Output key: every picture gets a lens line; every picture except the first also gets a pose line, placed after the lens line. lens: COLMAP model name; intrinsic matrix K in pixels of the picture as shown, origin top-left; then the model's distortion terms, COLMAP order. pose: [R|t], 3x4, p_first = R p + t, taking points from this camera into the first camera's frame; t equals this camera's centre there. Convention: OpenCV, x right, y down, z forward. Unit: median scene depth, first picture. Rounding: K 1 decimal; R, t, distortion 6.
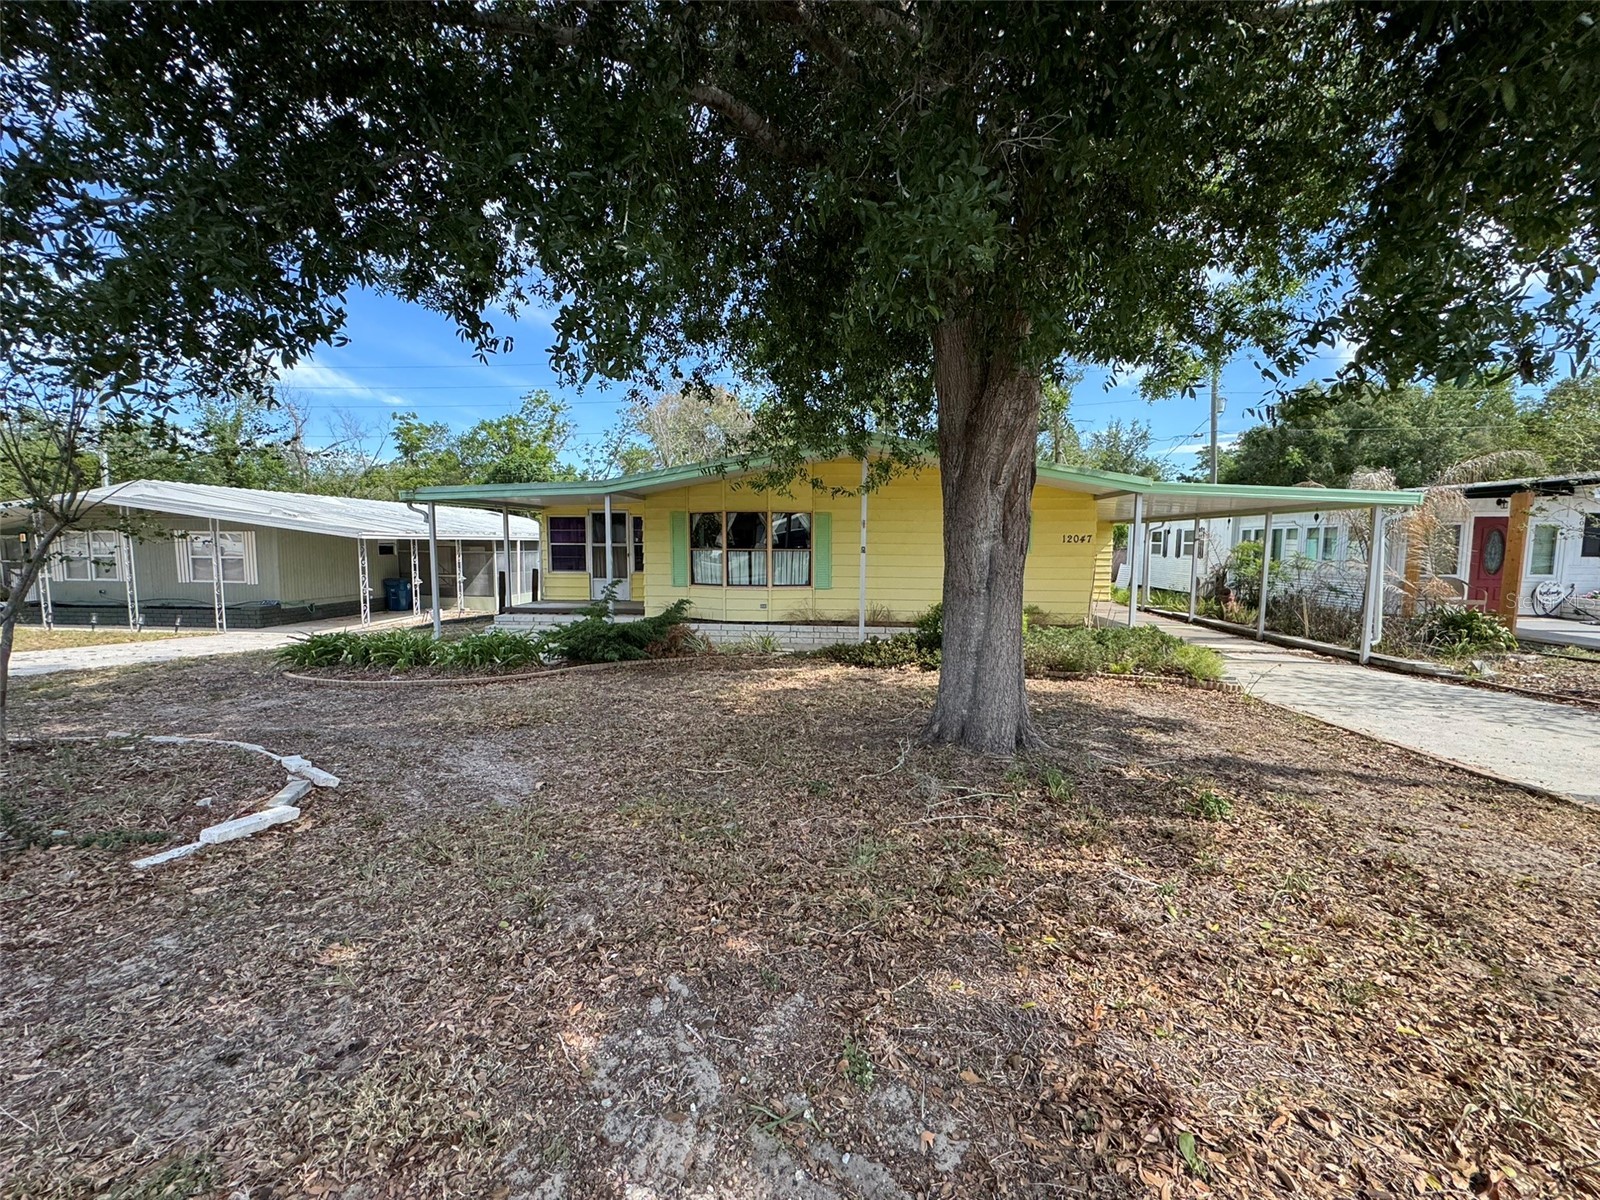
lens RADIAL K [[639.2, 0, 793.4], [0, 639.2, 598.4], [0, 0, 1]] dist [-0.002640, 0.000265]
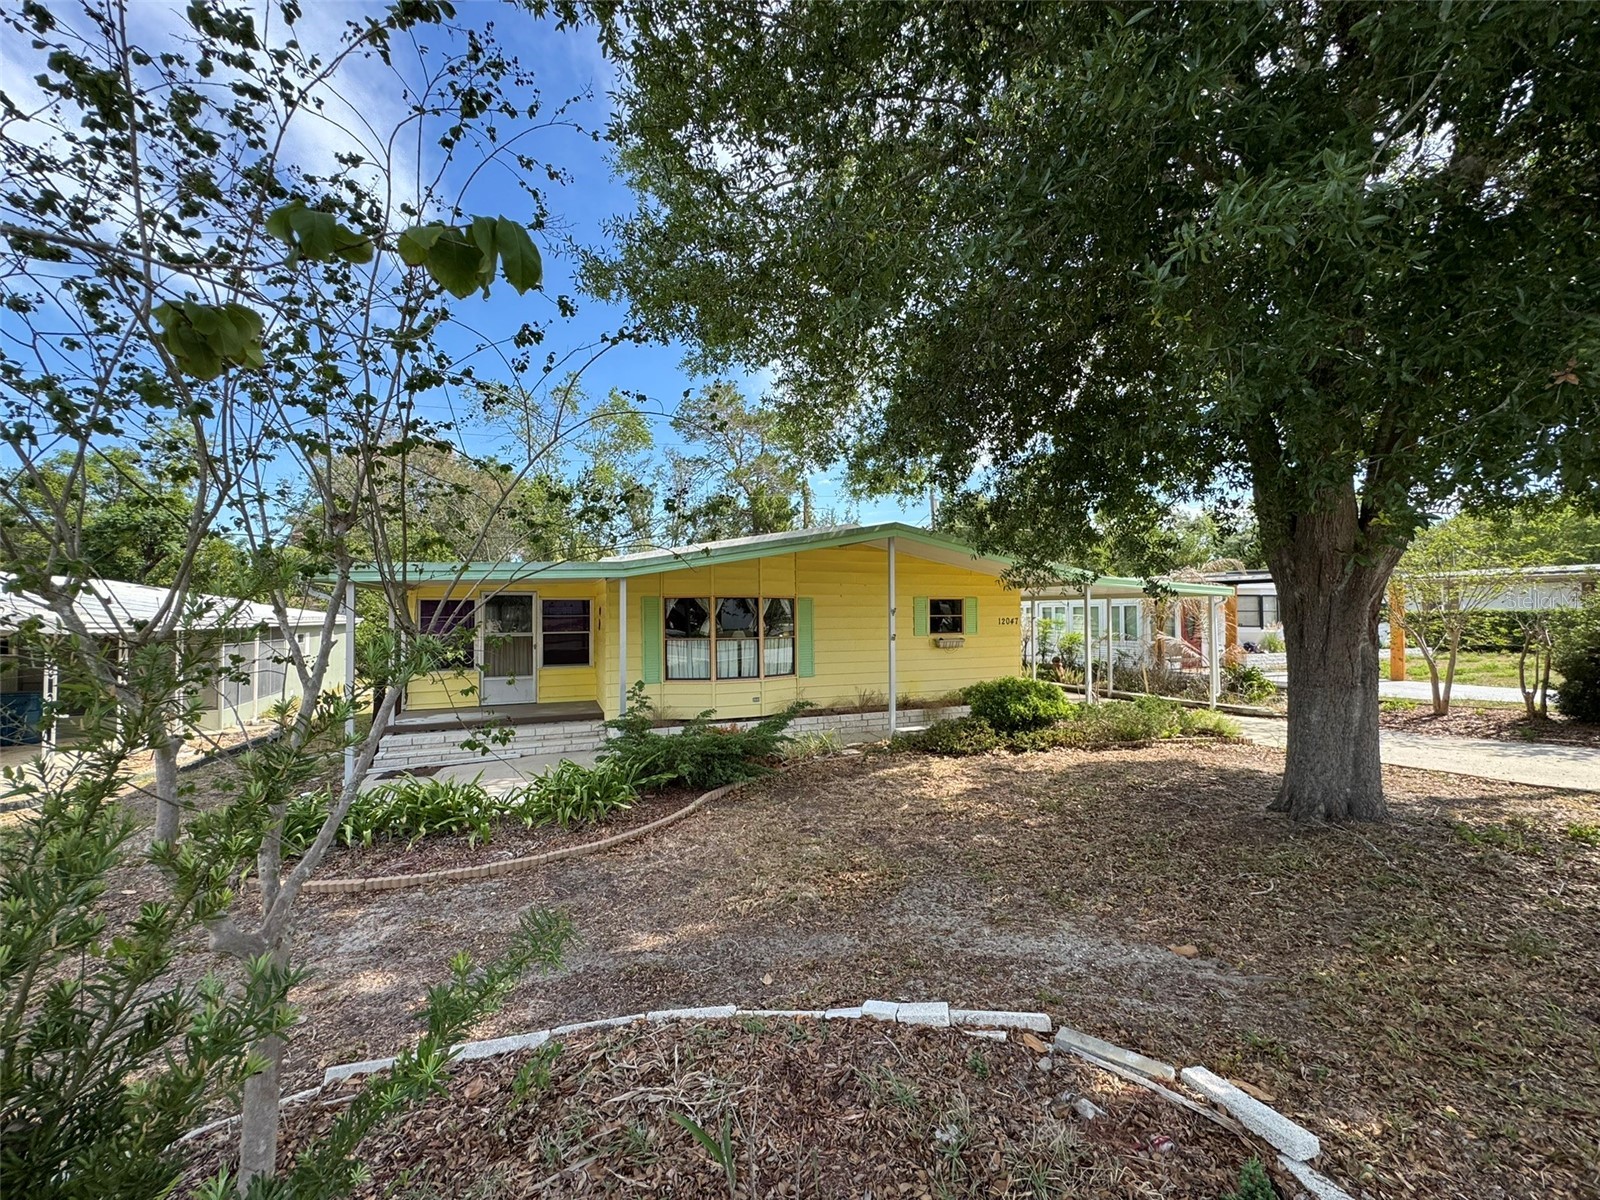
lens RADIAL K [[639.2, 0, 799.6], [0, 639.2, 602.7], [0, 0, 1]] dist [-0.002640, 0.000265]
pose [[0.885486, -0.003922, 0.464649, -0.412664], [0.052083, 0.994501, -0.090859, -0.039033], [-0.461737, 0.104655, 0.880821, 0.145534]]
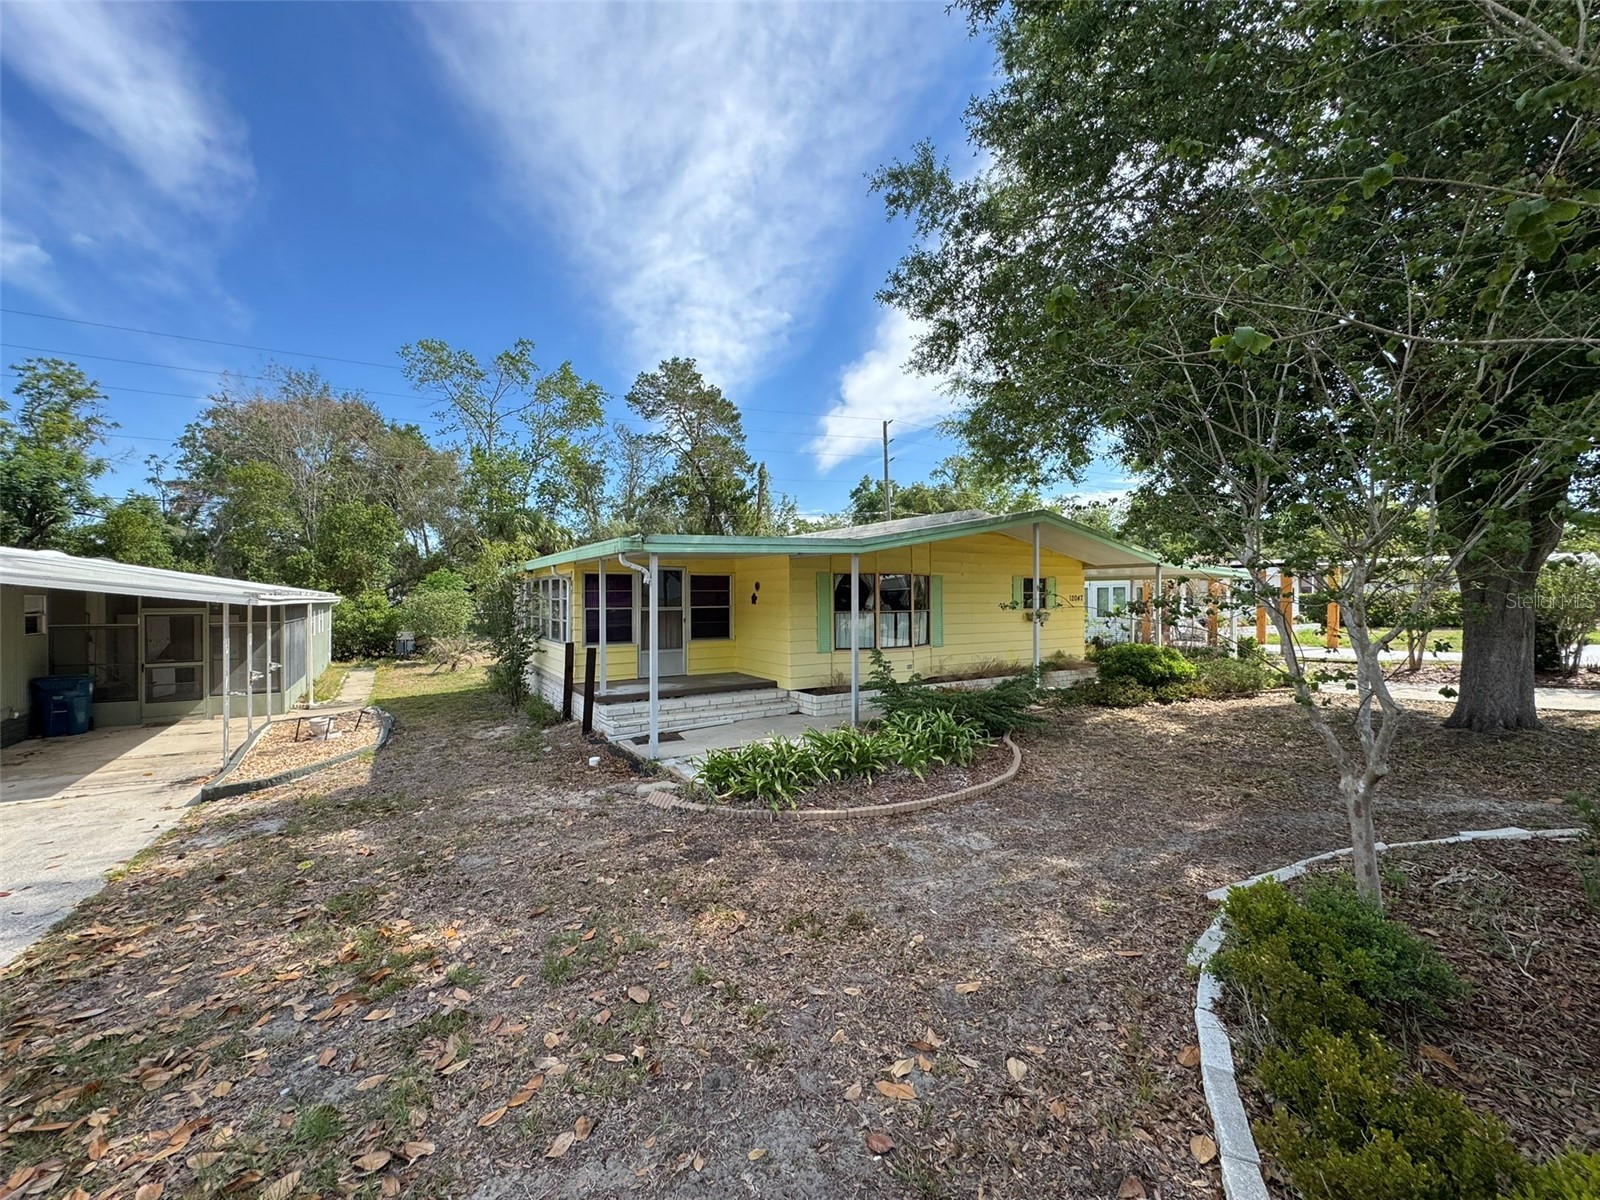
lens RADIAL K [[639.2, 0, 808.3], [0, 639.2, 612.4], [0, 0, 1]] dist [-0.002640, 0.000265]
pose [[0.784538, -0.022871, 0.619659, -0.785006], [0.061896, 0.997217, -0.041558, -0.041225], [-0.616984, 0.070958, 0.783770, 0.297639]]
